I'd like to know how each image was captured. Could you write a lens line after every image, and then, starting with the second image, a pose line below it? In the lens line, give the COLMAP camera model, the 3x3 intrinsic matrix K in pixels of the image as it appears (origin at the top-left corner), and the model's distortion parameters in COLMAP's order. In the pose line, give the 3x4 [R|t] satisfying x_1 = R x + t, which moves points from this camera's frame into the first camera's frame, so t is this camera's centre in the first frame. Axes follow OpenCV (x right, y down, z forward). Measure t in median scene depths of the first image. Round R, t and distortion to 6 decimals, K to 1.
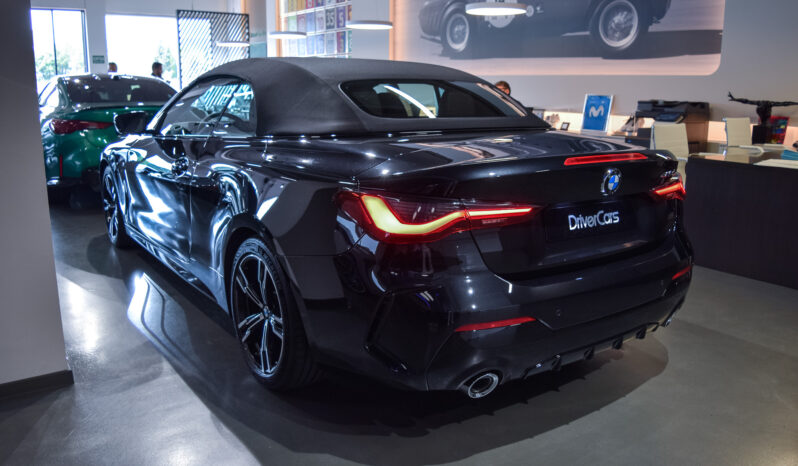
lens RADIAL K [[638.7, 0, 395.5], [0, 638.7, 234.3], [0, 0, 1]] dist [-0.085799, 0.009688]
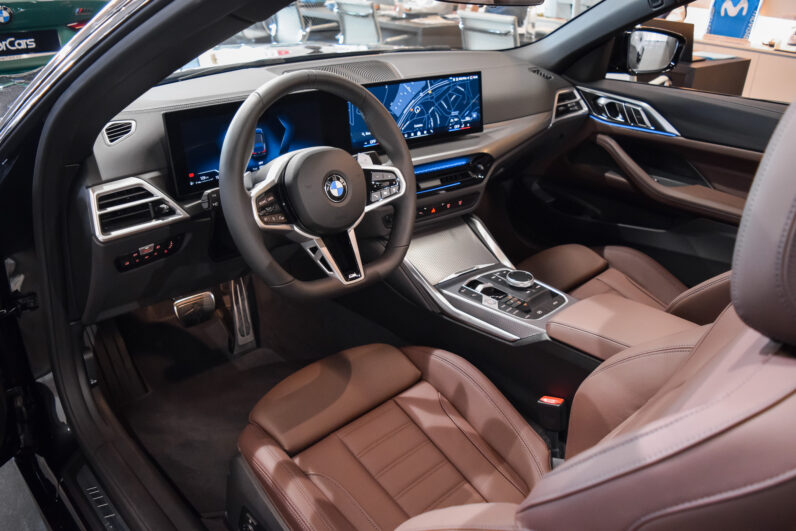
lens RADIAL K [[624.3, 0, 401.4], [0, 624.3, 264.7], [0, 0, 1]] dist [-0.087249, 0.012074]
pose [[0.984181, -0.050228, 0.169897, -0.395091], [0.005619, 0.967336, 0.253434, -0.250264], [-0.177077, -0.248470, 0.952316, 1.034613]]
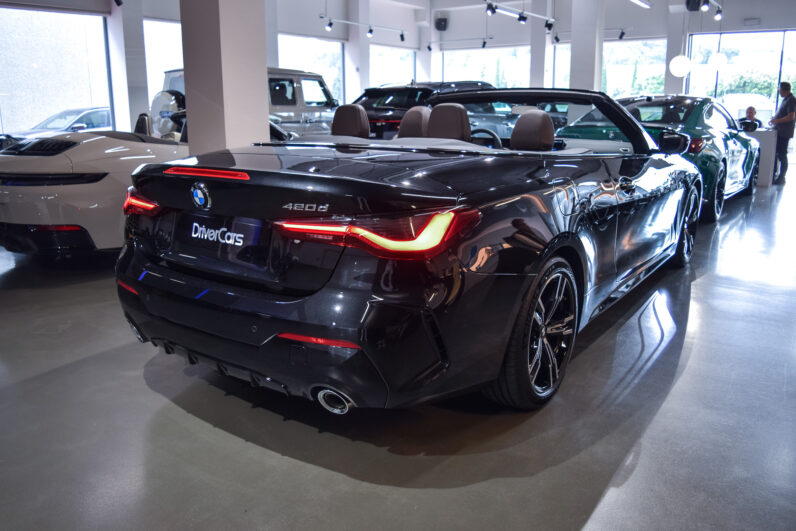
lens RADIAL K [[624.3, 0, 395.3], [0, 624.3, 269.7], [0, 0, 1]] dist [-0.087249, 0.012074]
pose [[0.327363, 0.225278, -0.917651, 0.968147], [-0.203079, 0.965243, 0.164515, -0.138087], [0.922818, 0.132499, 0.361734, 0.675940]]
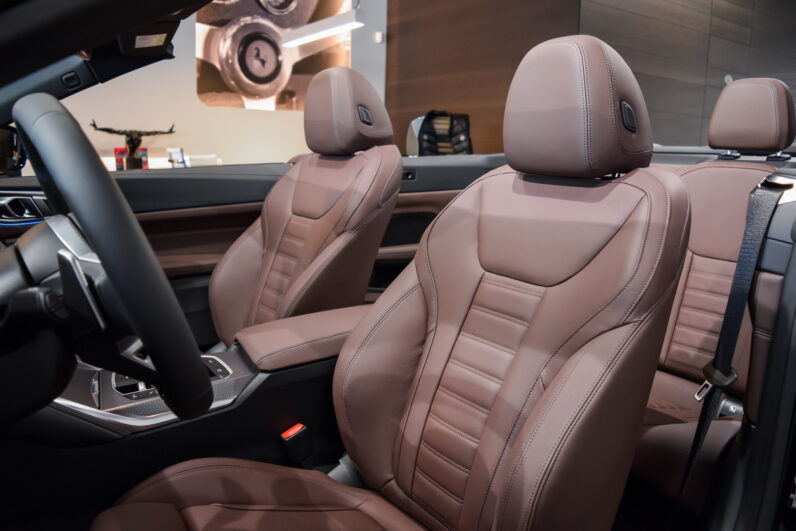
lens RADIAL K [[624.3, 0, 392.4], [0, 624.3, 261.8], [0, 0, 1]] dist [-0.087249, 0.012074]
pose [[0.018998, -0.178014, 0.983845, -0.597363], [0.198528, 0.965100, 0.170789, -0.223143], [-0.979911, 0.192076, 0.053676, 1.265831]]
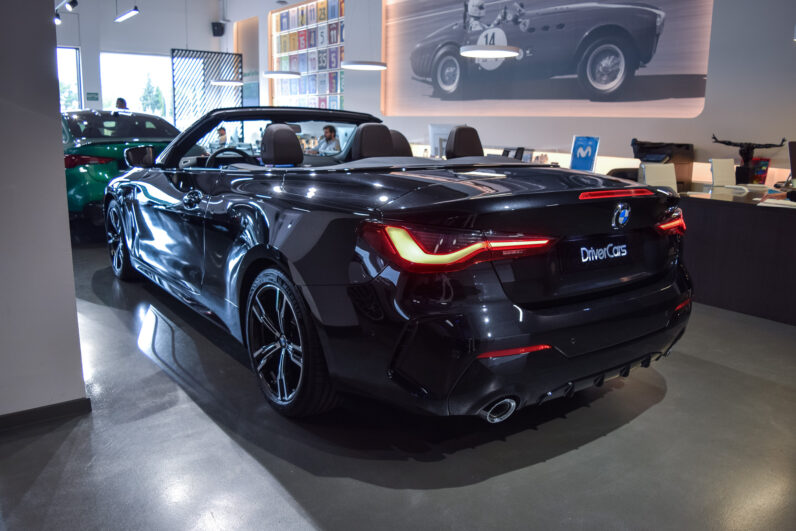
lens RADIAL K [[624.3, 0, 395.3], [0, 624.3, 267.4], [0, 0, 1]] dist [-0.087249, 0.012074]
pose [[0.999658, 0.005879, 0.025494, -0.041388], [-0.005717, 0.999963, -0.006421, 0.007726], [-0.025531, 0.006273, 0.999654, -0.006577]]
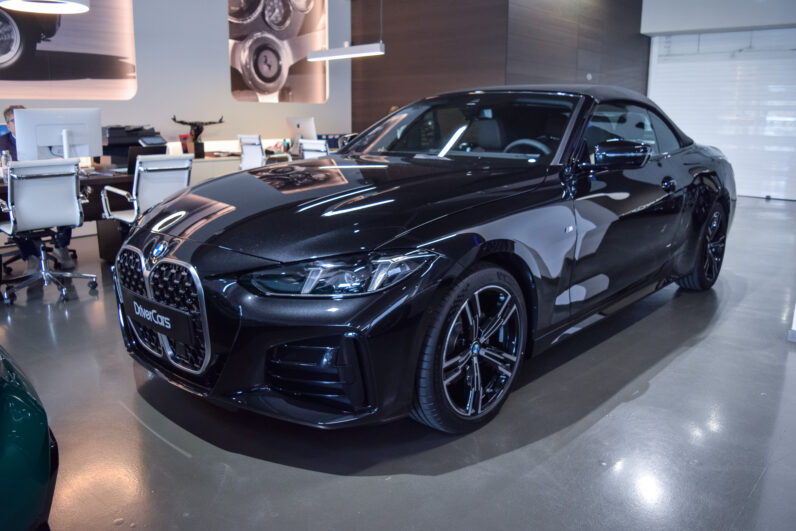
lens RADIAL K [[624.3, 0, 384.5], [0, 624.3, 270.3], [0, 0, 1]] dist [-0.087249, 0.012074]
pose [[-0.206084, -0.233564, 0.950251, -1.411497], [0.214909, 0.936584, 0.276813, -0.403619], [-0.954643, 0.261264, -0.142820, 1.823203]]
